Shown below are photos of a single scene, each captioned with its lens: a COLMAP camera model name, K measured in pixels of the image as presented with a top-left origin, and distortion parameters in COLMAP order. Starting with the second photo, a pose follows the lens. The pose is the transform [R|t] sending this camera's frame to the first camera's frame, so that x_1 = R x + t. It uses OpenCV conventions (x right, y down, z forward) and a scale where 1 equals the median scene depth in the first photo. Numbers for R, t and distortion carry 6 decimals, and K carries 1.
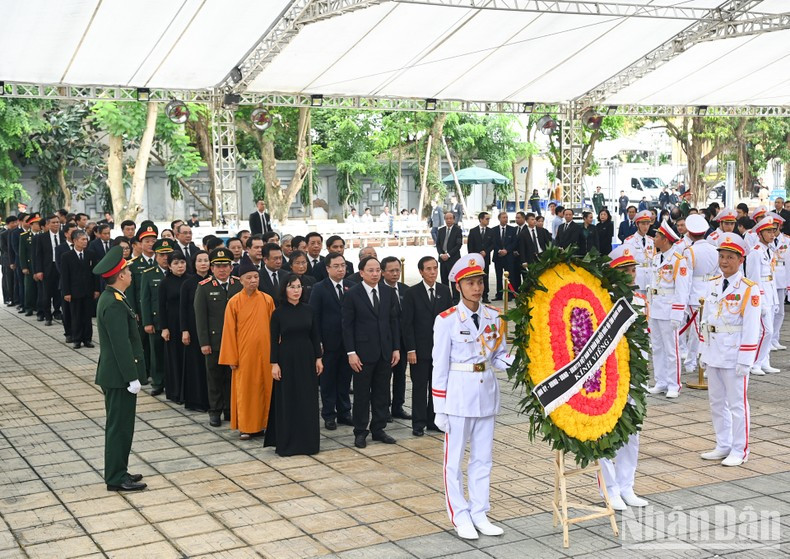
lens RADIAL K [[1192.4, 0, 425.2], [0, 1192.4, 258.4], [0, 0, 1]] dist [0.165788, 0.000000]
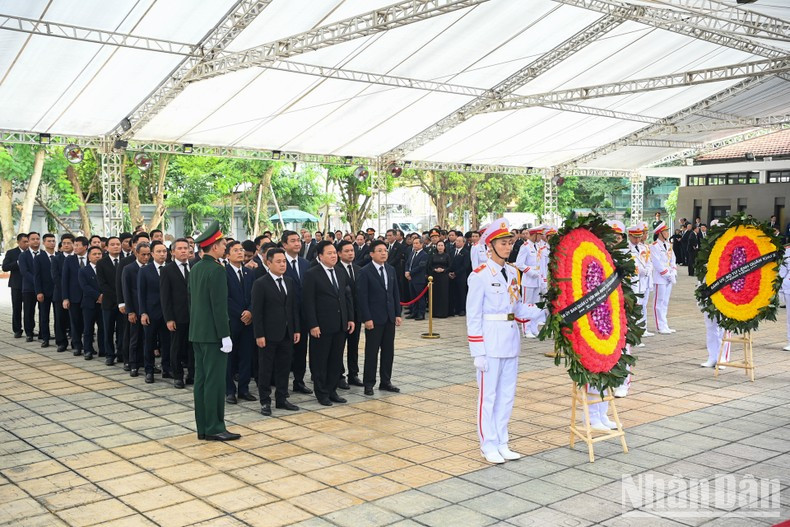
lens RADIAL K [[849.0, 0, 392.6], [0, 849.0, 259.5], [0, 0, 1]] dist [0.039102, 0.000000]
pose [[0.978039, -0.002518, 0.208405, -0.063817], [0.010038, 0.999336, -0.035032, 0.017656], [-0.208178, 0.036355, 0.977415, 0.078360]]
